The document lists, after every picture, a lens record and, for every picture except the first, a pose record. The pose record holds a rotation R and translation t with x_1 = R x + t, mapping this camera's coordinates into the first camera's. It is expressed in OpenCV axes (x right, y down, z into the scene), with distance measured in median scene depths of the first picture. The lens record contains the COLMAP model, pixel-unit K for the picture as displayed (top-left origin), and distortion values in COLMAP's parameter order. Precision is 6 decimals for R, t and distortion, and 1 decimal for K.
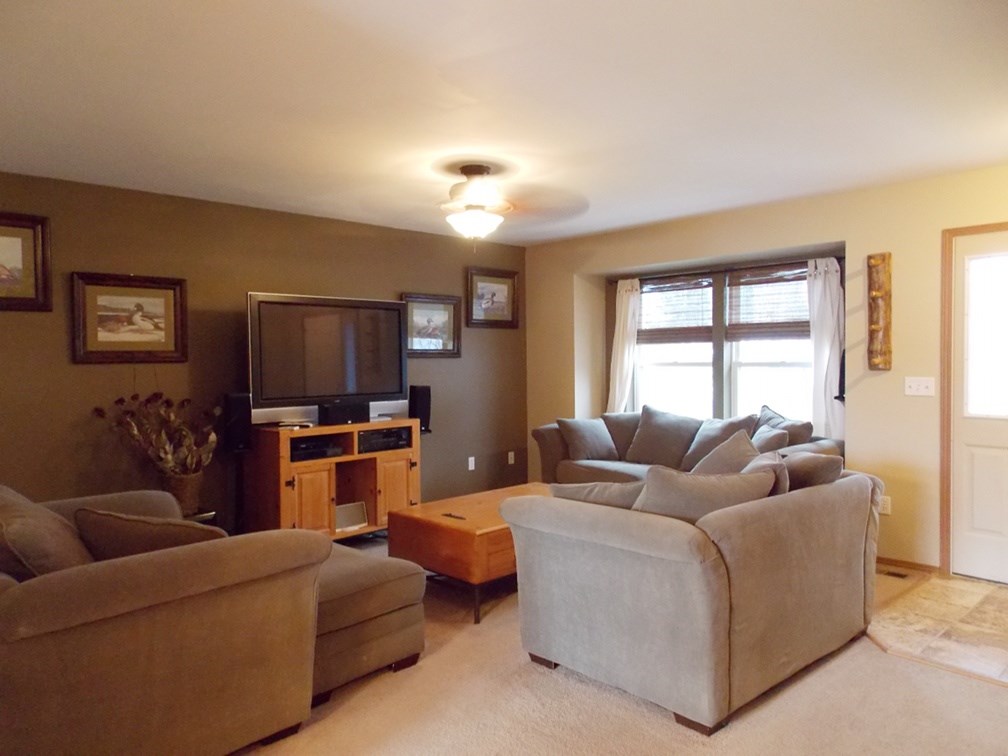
lens RADIAL K [[712.8, 0, 503.3], [0, 712.8, 375.8], [0, 0, 1]] dist [0.012550, 0.002233]
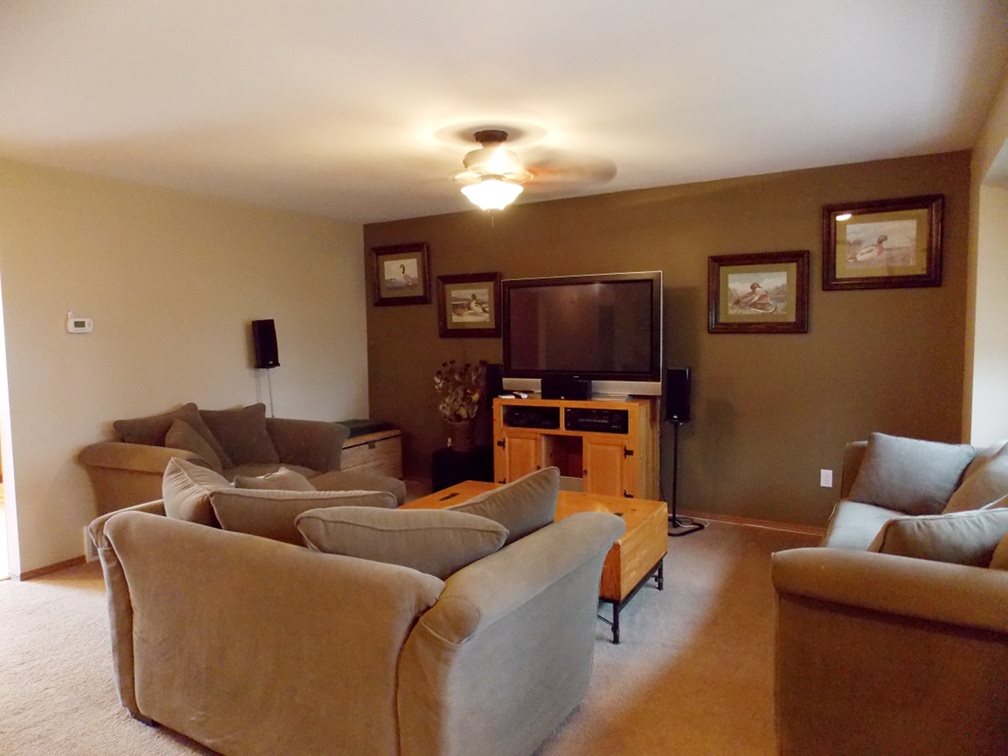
lens RADIAL K [[676.9, 0, 503.4], [0, 676.9, 380.4], [0, 0, 1]] dist [-0.005098, 0.000120]
pose [[0.269011, 0.073553, -0.960324, 0.699442], [-0.015204, 0.997280, 0.072124, -0.029038], [0.963017, -0.004801, 0.269398, 0.663533]]
